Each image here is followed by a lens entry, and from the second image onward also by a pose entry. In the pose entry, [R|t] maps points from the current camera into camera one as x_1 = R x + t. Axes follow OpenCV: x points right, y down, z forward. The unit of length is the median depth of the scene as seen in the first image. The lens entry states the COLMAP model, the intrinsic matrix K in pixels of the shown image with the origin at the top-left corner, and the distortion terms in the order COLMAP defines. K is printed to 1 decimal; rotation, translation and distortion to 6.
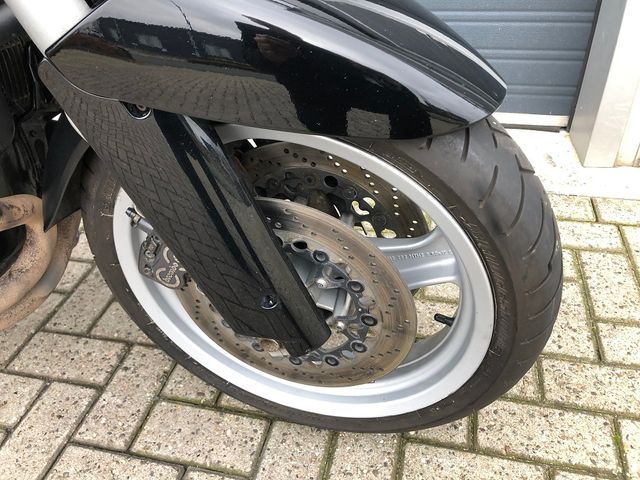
lens RADIAL K [[525.6, 0, 318.8], [0, 525.6, 241.1], [0, 0, 1]] dist [0.009304, 0.000440]
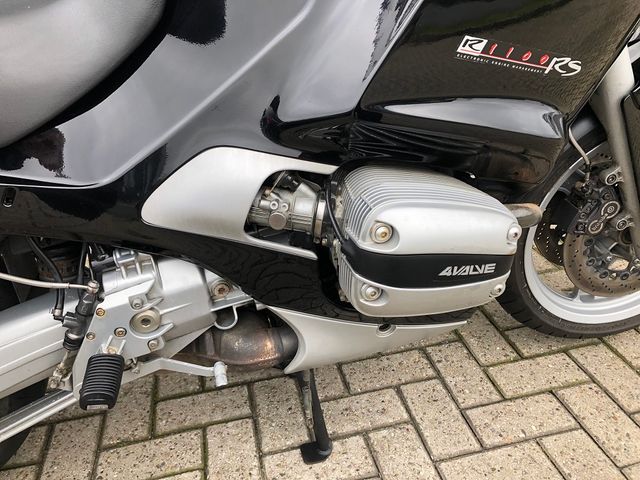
lens RADIAL K [[525.6, 0, 318.7], [0, 525.6, 243.3], [0, 0, 1]] dist [0.009304, 0.000440]
pose [[0.895478, -0.197584, 0.398848, -1.167478], [0.271315, 0.952660, -0.137211, 0.069127], [-0.352855, 0.231083, 0.906694, -0.136979]]
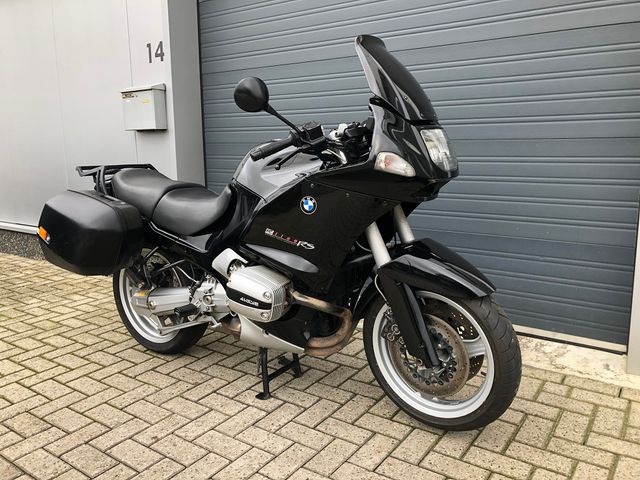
lens RADIAL K [[525.6, 0, 320.3], [0, 525.6, 240.5], [0, 0, 1]] dist [0.009304, 0.000440]
pose [[0.926821, 0.107249, -0.359862, 0.255942], [-0.250335, 0.890784, -0.379257, 0.560217], [0.279884, 0.441590, 0.852446, -1.355748]]
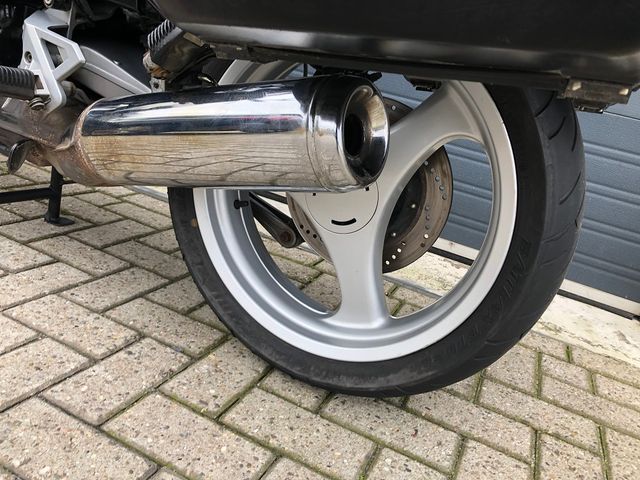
lens RADIAL K [[525.6, 0, 324.9], [0, 525.6, 239.7], [0, 0, 1]] dist [0.009304, 0.000440]
pose [[0.946314, 0.312178, -0.083868, -0.055767], [-0.321739, 0.884601, -0.337588, 0.286861], [-0.031198, 0.346448, 0.937550, 0.133746]]
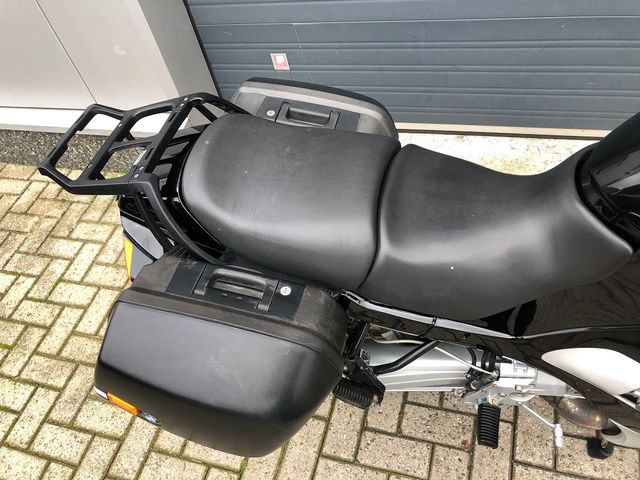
lens RADIAL K [[525.6, 0, 321.6], [0, 525.6, 241.0], [0, 0, 1]] dist [0.009304, 0.000440]
pose [[0.990185, -0.040843, -0.133664, -1.392618], [0.071557, 0.969646, 0.233809, -0.695674], [0.120057, -0.241078, 0.963051, -0.469753]]
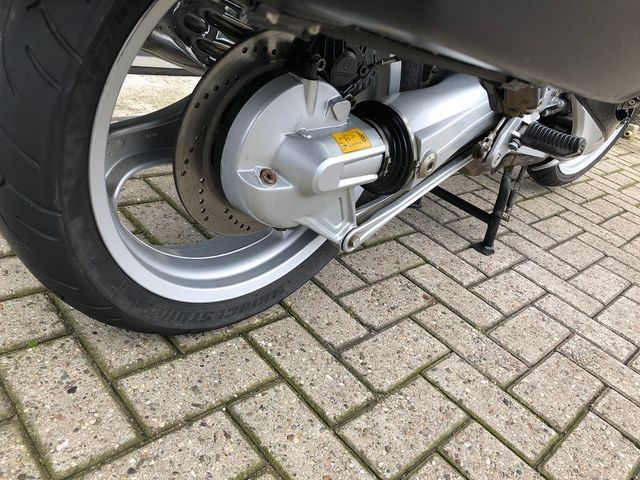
lens RADIAL K [[525.6, 0, 320.8], [0, 525.6, 241.0], [0, 0, 1]] dist [0.009304, 0.000440]
pose [[0.510900, -0.247145, 0.823347, -2.258719], [0.261143, 0.957138, 0.125262, 0.015576], [-0.819015, 0.151015, 0.553542, 0.557723]]
